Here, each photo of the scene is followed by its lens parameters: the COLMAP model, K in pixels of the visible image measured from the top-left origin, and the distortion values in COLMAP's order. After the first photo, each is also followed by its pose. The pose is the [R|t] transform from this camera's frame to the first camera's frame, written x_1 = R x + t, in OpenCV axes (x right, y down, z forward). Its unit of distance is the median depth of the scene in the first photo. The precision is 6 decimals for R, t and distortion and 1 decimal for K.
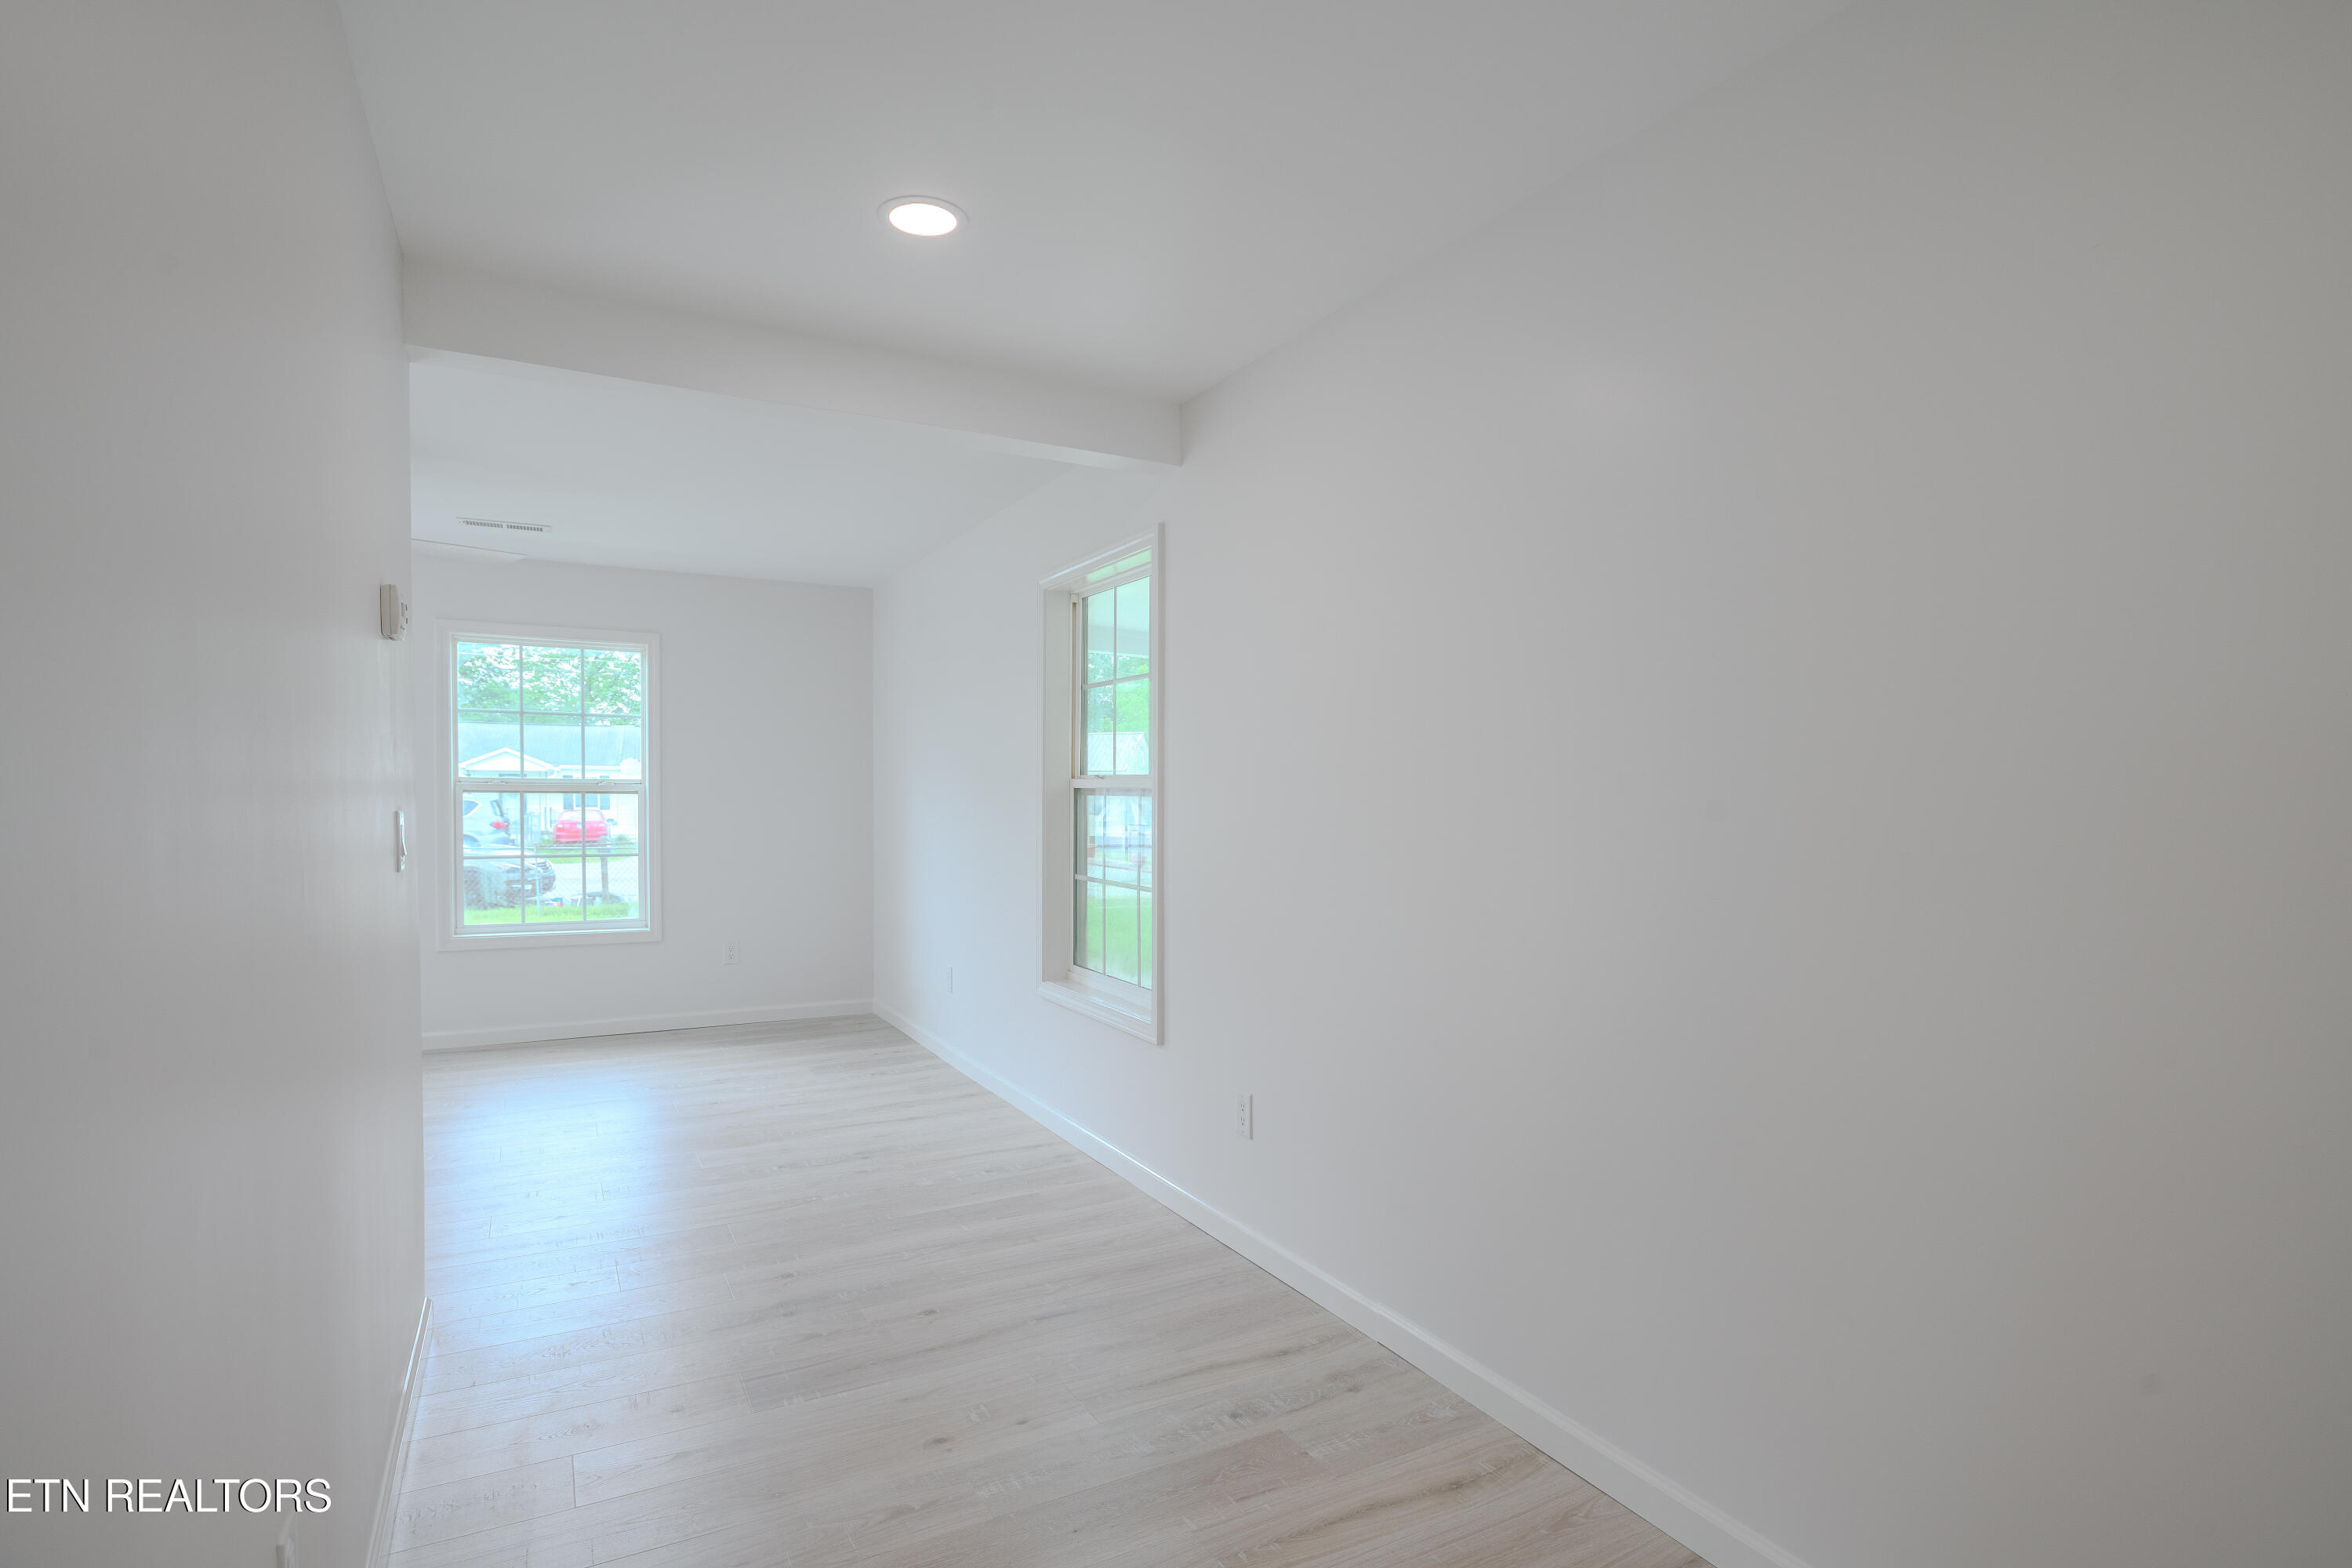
lens RADIAL K [[1144.9, 0, 1171.6], [0, 1144.9, 794.8], [0, 0, 1]] dist [-0.014899, -0.000287]
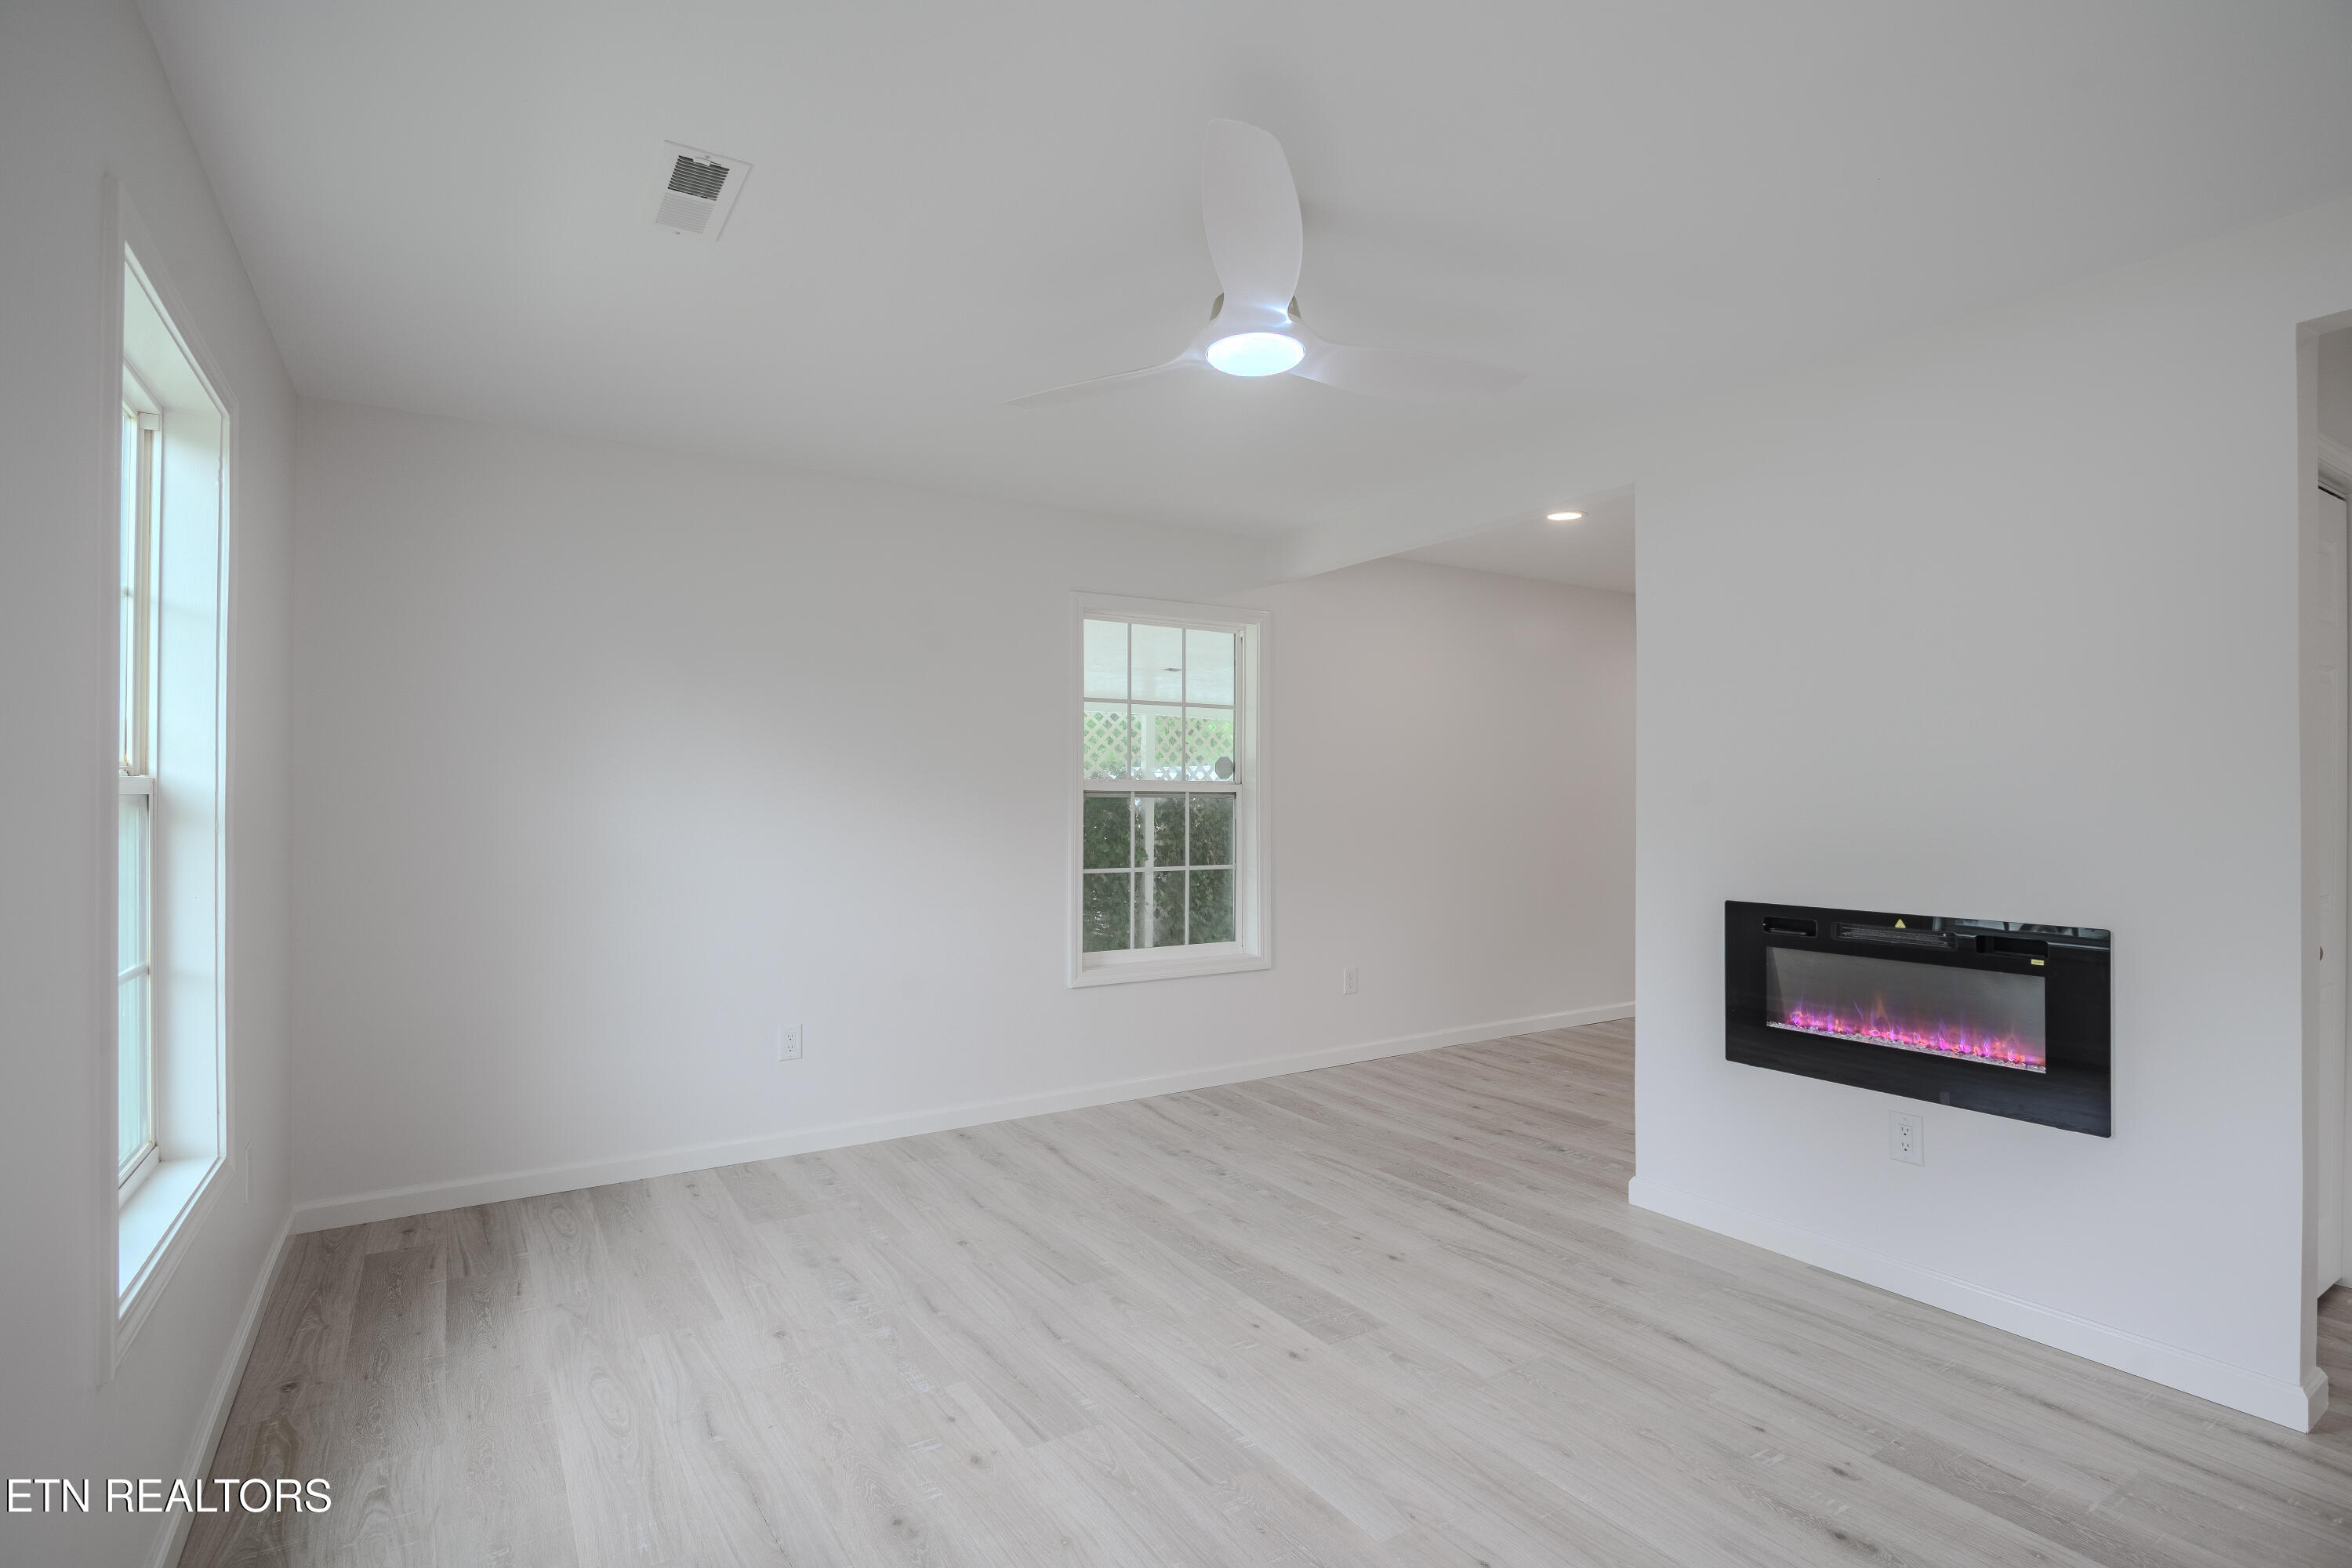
lens RADIAL K [[1144.9, 0, 1171.6], [0, 1144.9, 794.8], [0, 0, 1]] dist [-0.014899, -0.000287]
pose [[-0.045341, -0.003607, 0.998965, -0.956292], [0.005870, 0.999975, 0.003877, -0.002764], [-0.998954, 0.006039, -0.045319, 0.788120]]
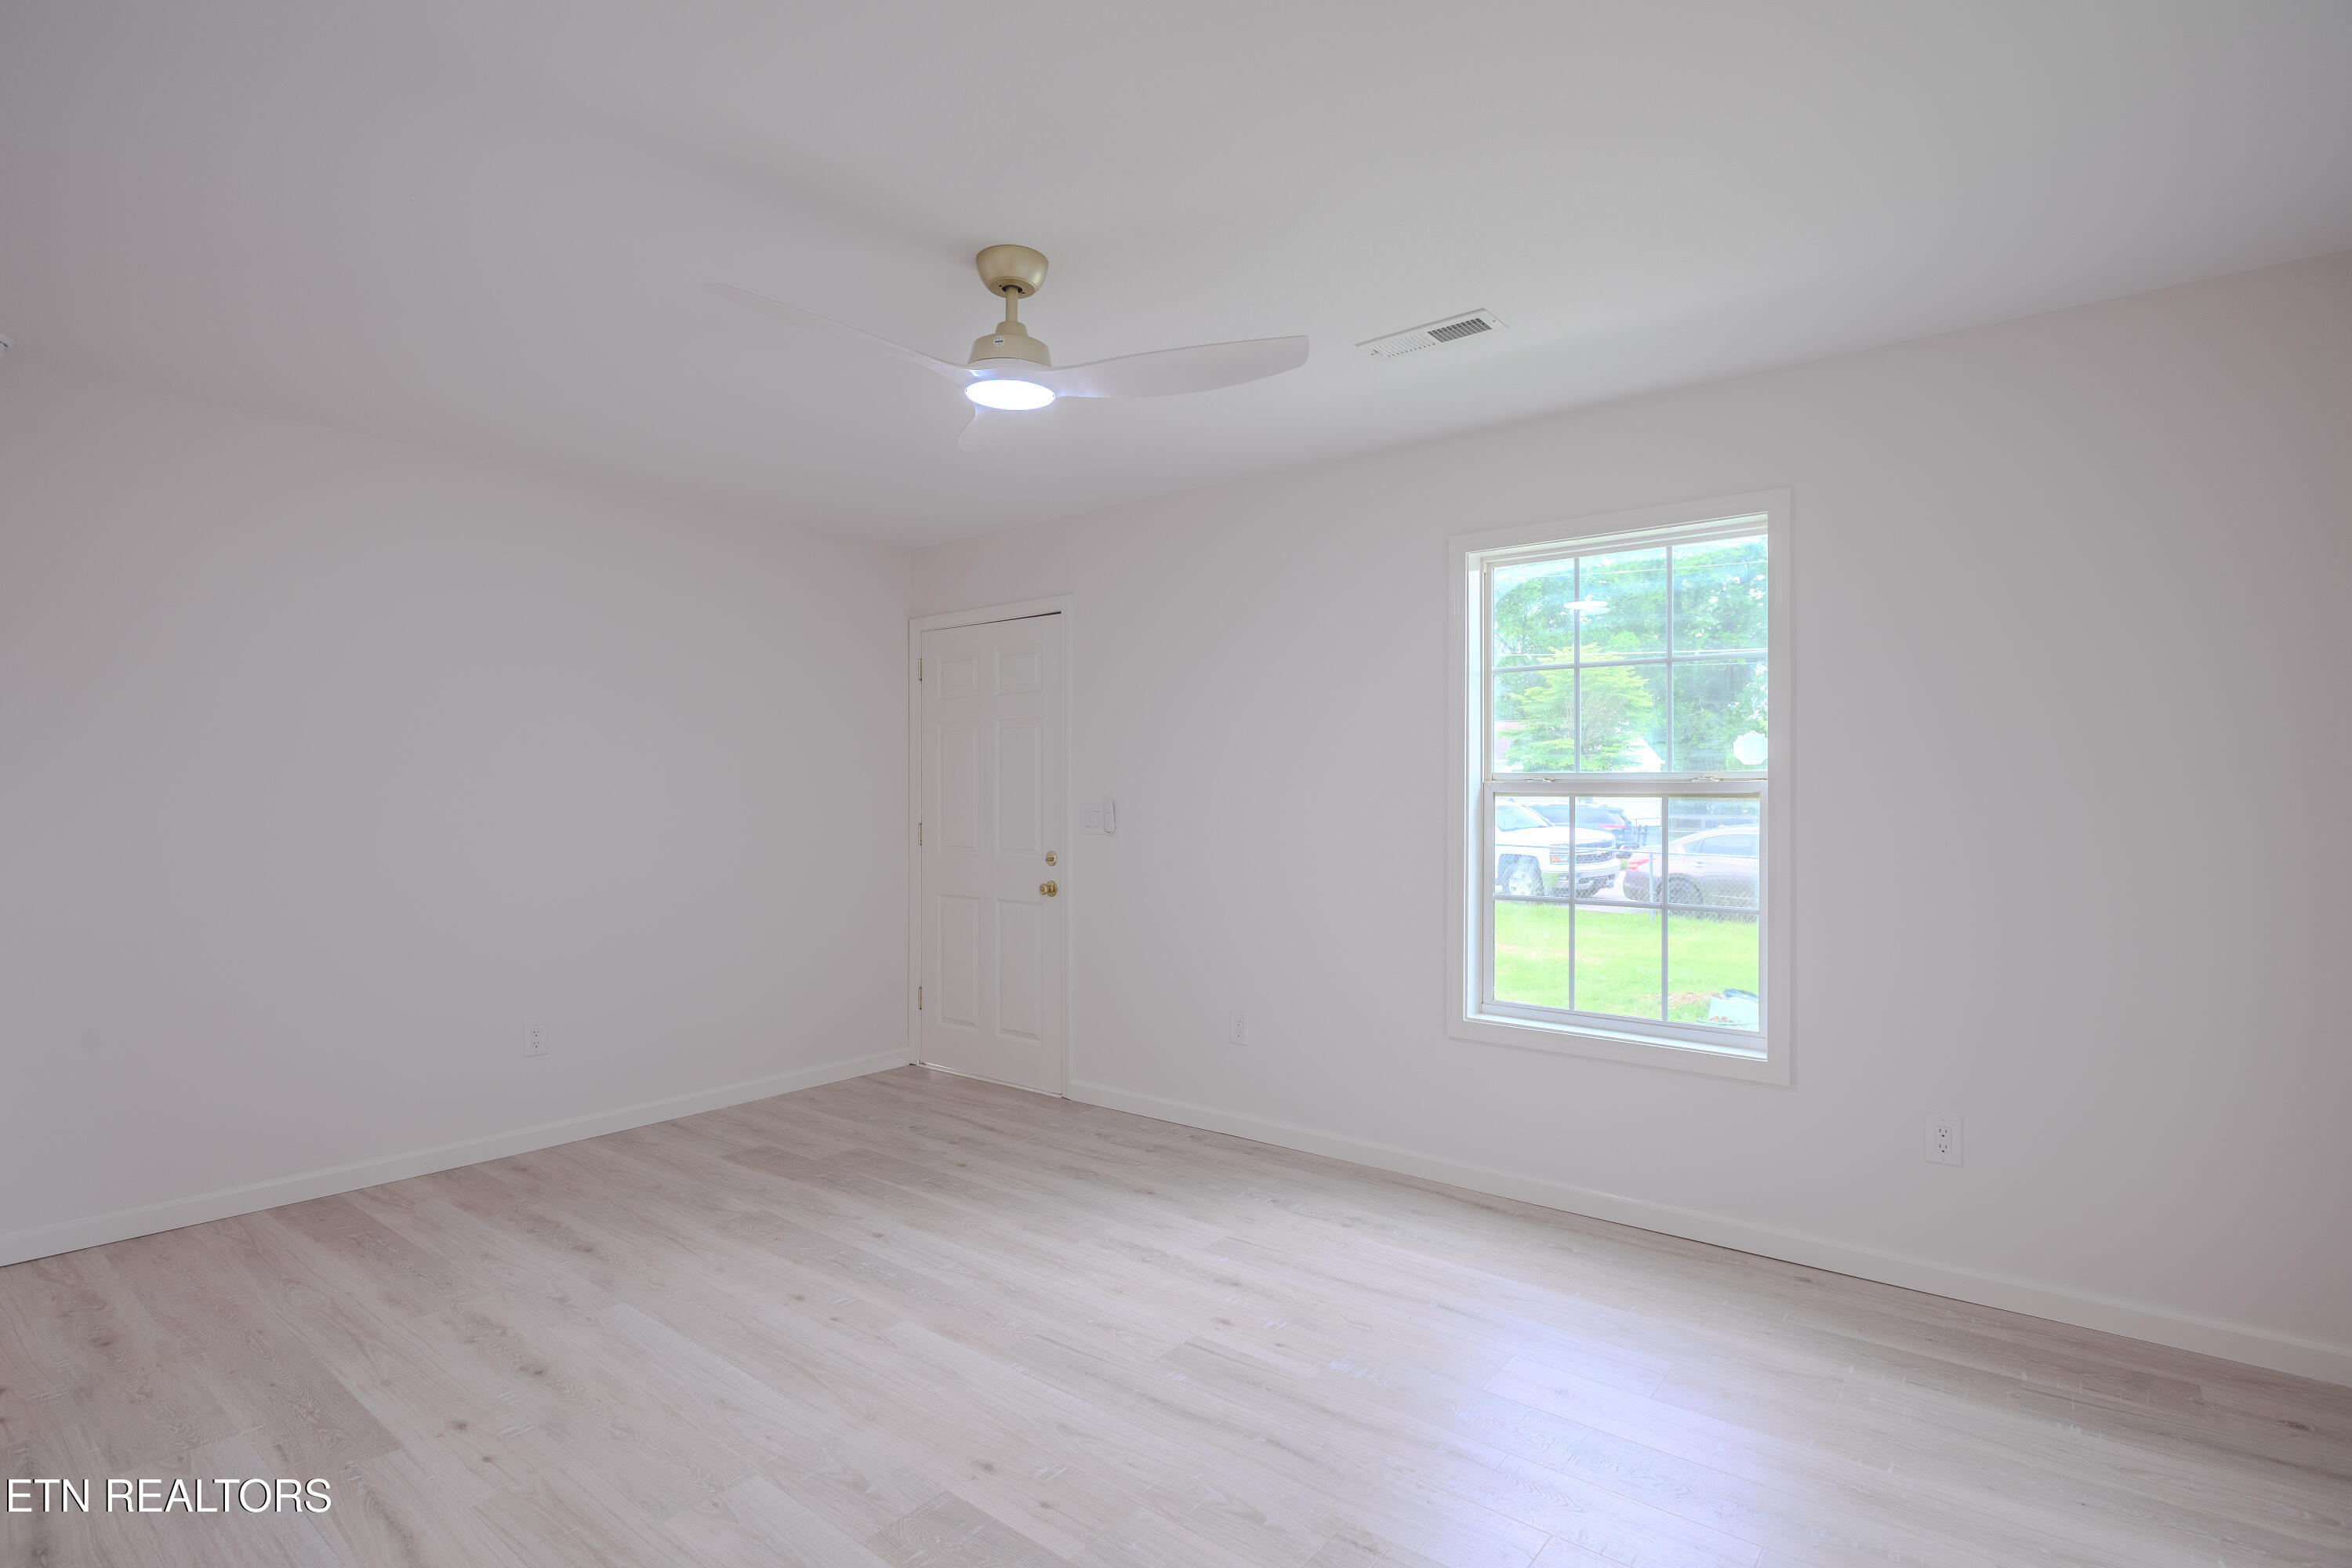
lens RADIAL K [[1144.9, 0, 1171.6], [0, 1144.9, 794.8], [0, 0, 1]] dist [-0.014899, -0.000287]
pose [[0.378168, -0.003715, -0.925729, -0.090498], [-0.004477, 0.999973, -0.005842, 0.002178], [0.925726, 0.006354, 0.378141, 0.624753]]
